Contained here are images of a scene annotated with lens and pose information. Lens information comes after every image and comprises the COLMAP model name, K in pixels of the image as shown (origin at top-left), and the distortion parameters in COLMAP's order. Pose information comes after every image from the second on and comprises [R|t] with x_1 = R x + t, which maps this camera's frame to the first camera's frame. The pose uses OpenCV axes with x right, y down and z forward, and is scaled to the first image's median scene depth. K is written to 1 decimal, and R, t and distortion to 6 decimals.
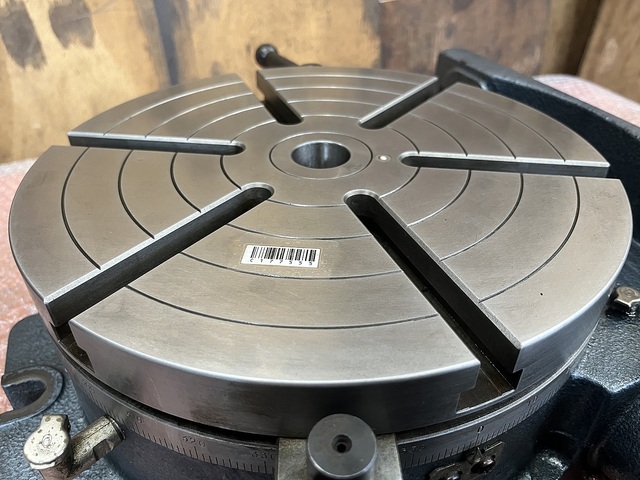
lens RADIAL K [[499.0, 0, 320.0], [0, 499.0, 240.0], [0, 0, 1]] dist [0.037254, -0.106507]
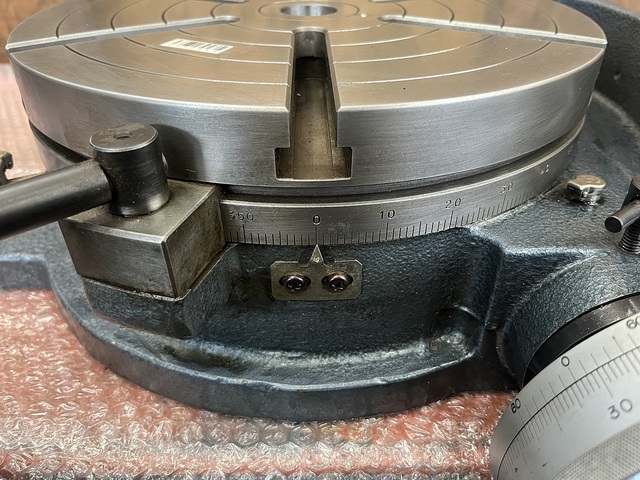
lens RADIAL K [[499.0, 0, 320.0], [0, 499.0, 240.0], [0, 0, 1]] dist [0.037254, -0.106507]
pose [[0.935312, 0.206200, -0.287529, 0.180780], [-0.207350, 0.977900, 0.026802, 0.113203], [0.286701, 0.034551, 0.957397, 0.013037]]
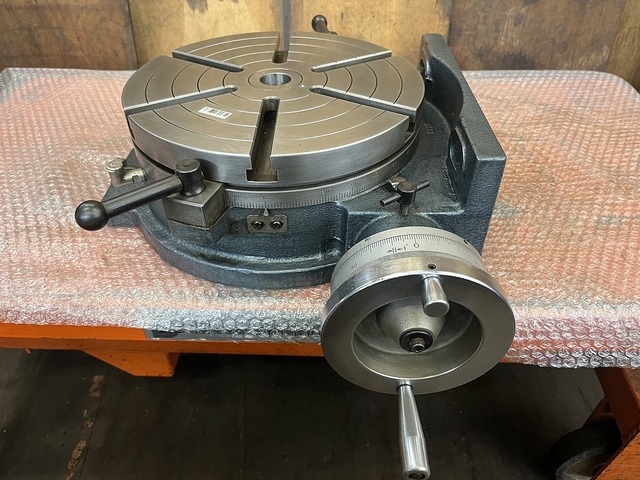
lens RADIAL K [[470.8, 0, 320.0], [0, 470.8, 240.0], [0, 0, 1]] dist [0.046932, -0.085518]
pose [[0.922871, 0.253922, -0.289538, 0.363212], [-0.227192, 0.966043, 0.123060, 0.069626], [0.310954, -0.047788, 0.949223, -0.301772]]
